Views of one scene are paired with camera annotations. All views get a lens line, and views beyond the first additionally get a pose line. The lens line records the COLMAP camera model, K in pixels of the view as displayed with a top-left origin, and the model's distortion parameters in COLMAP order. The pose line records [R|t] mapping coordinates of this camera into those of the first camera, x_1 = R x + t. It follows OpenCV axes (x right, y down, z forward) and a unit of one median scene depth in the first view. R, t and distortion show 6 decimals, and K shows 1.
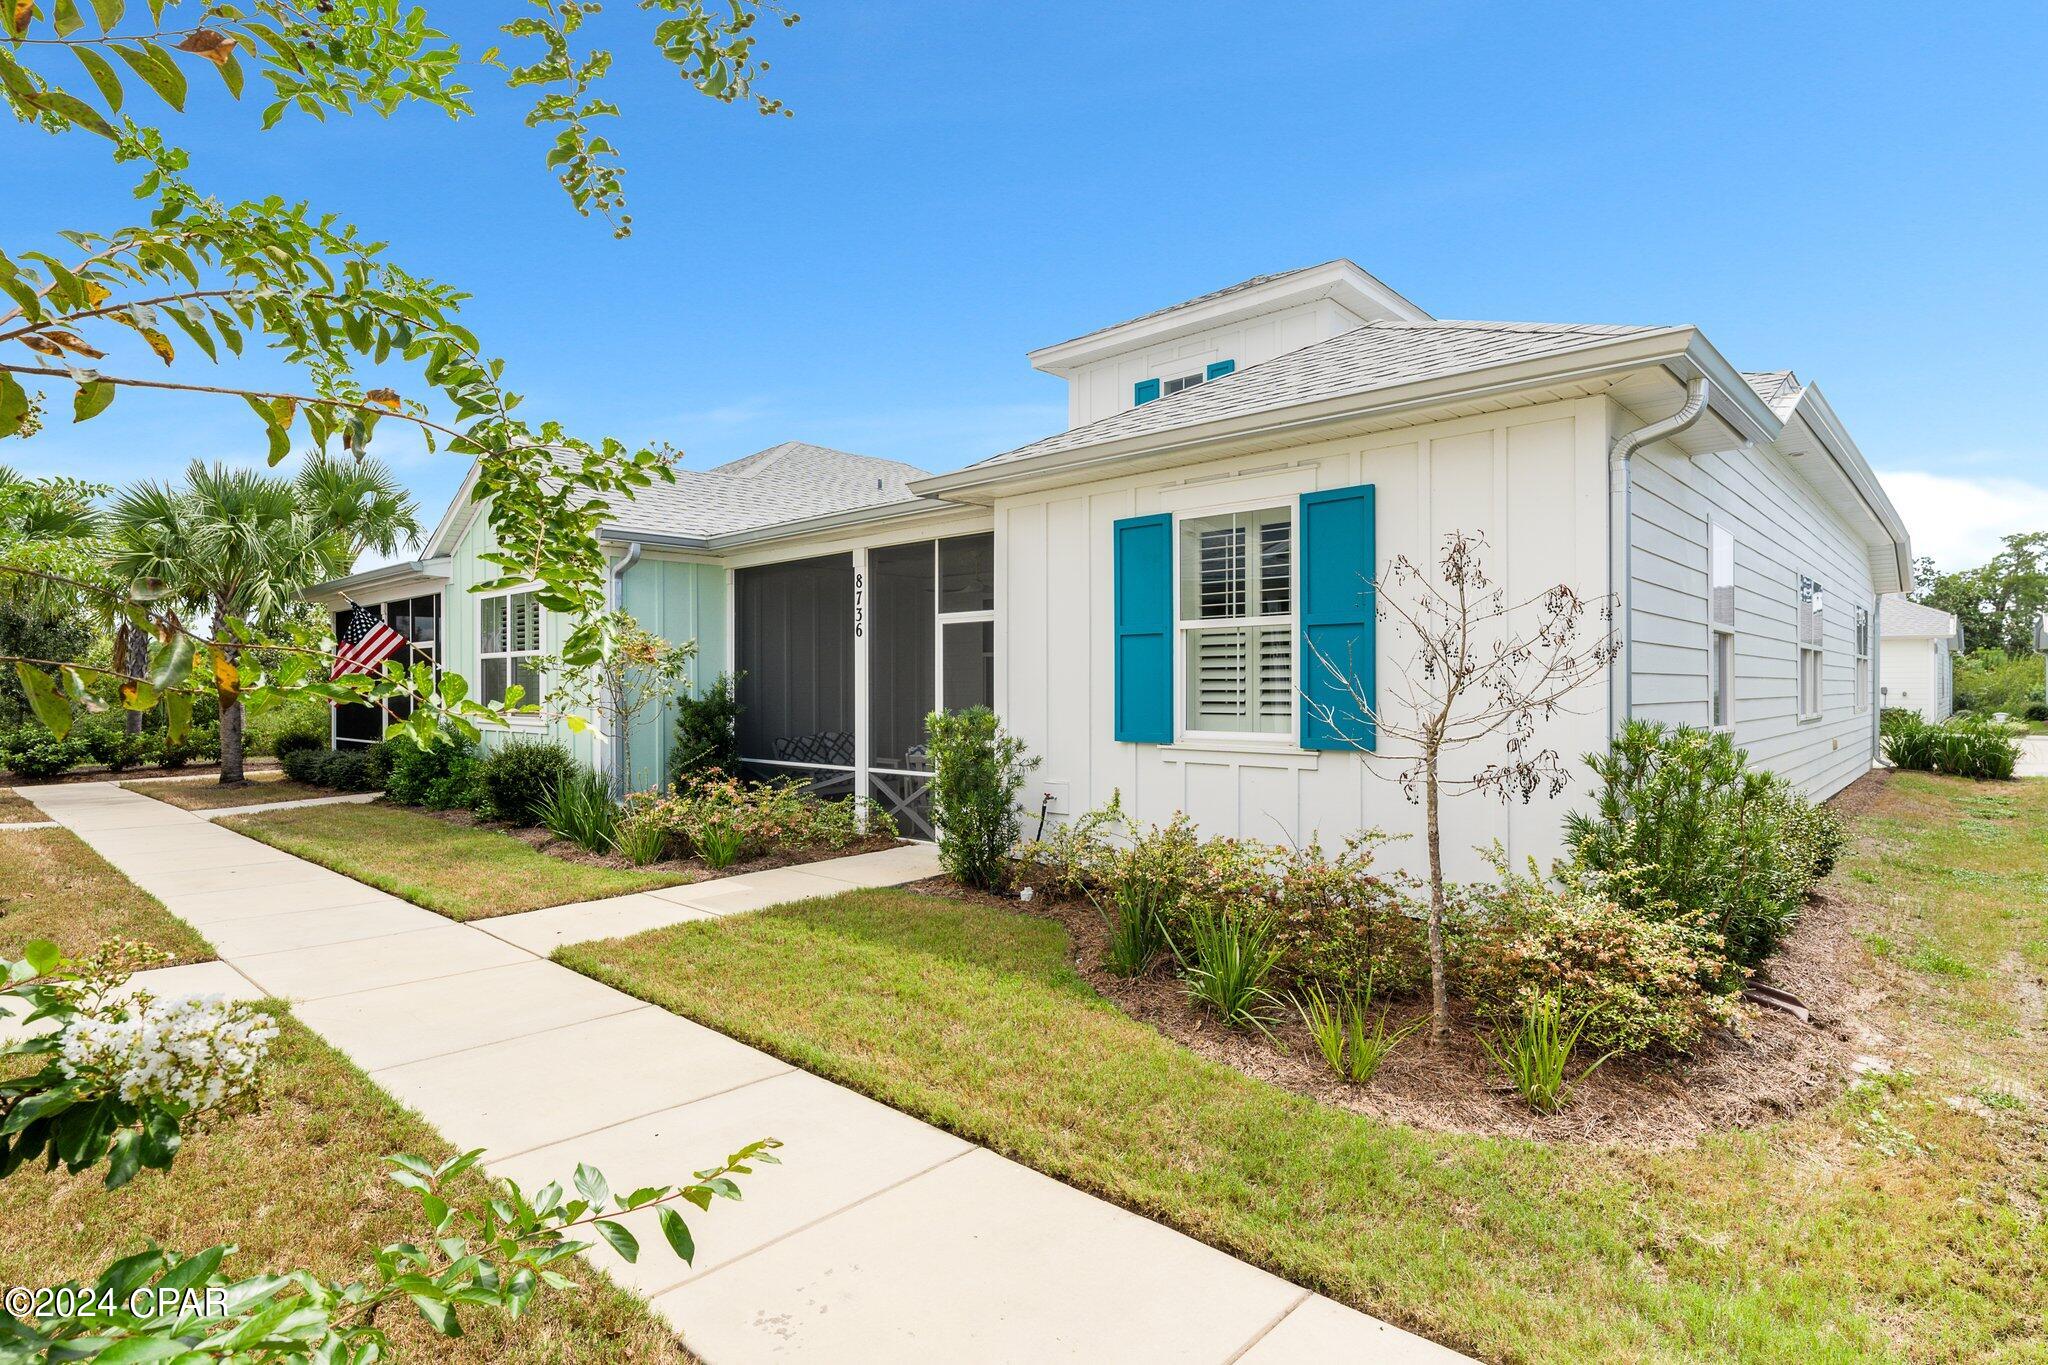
lens RADIAL K [[1035.3, 0, 1025.9], [0, 1035.3, 689.9], [0, 0, 1]] dist [0.006380, -0.001795]
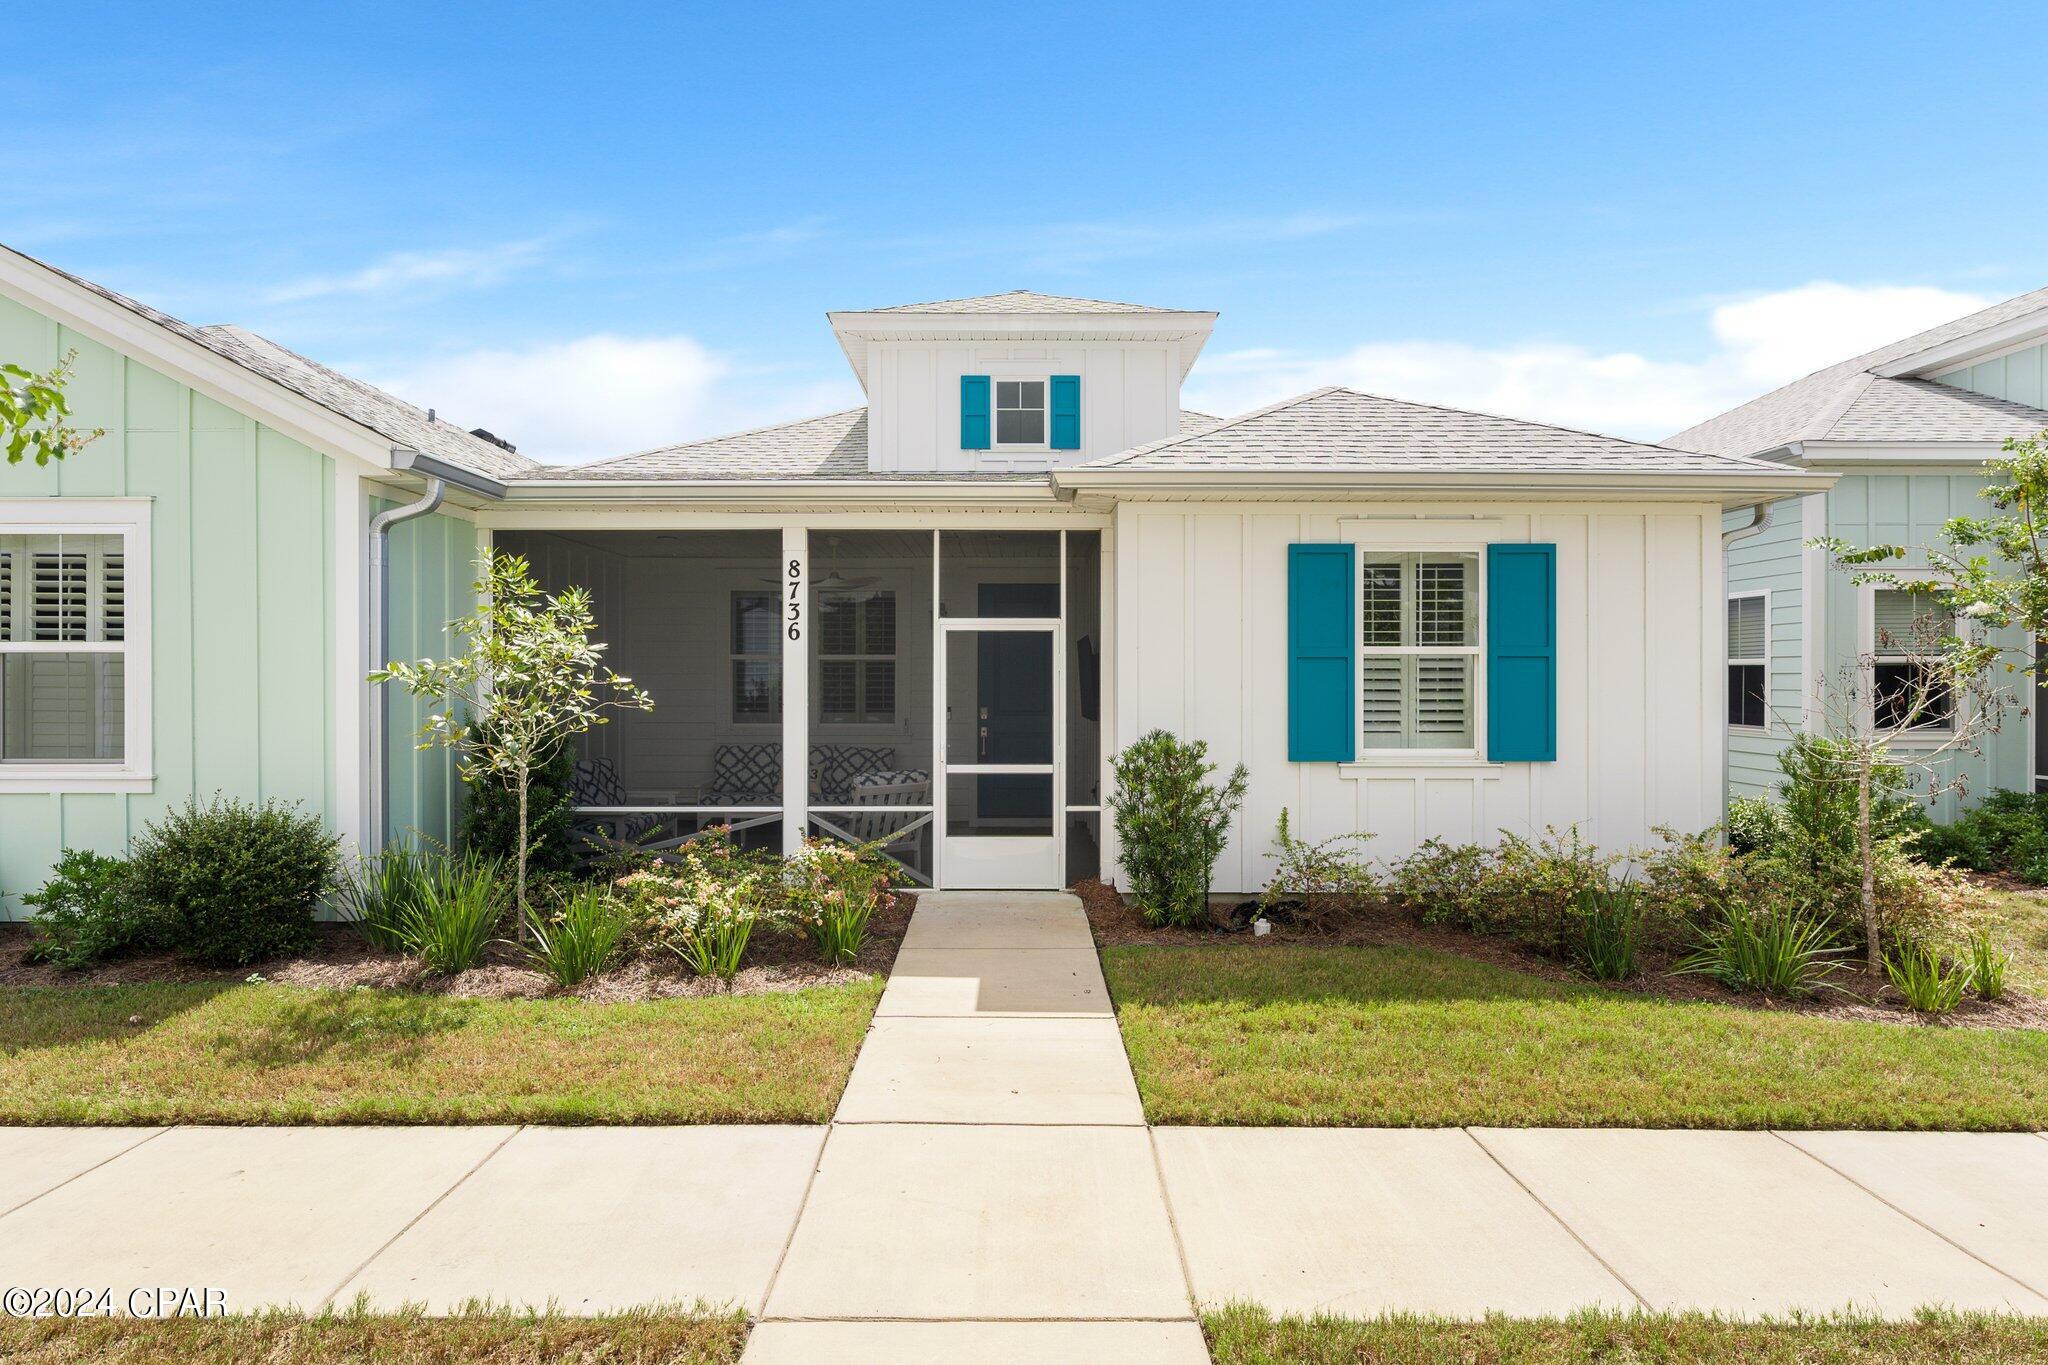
lens RADIAL K [[1035.3, 0, 1020.8], [0, 1035.3, 694.5], [0, 0, 1]] dist [0.006380, -0.001795]
pose [[0.737730, -0.003521, 0.675087, -0.810185], [-0.002020, 0.999970, 0.007423, -0.023355], [-0.675093, -0.006839, 0.737701, 0.437769]]
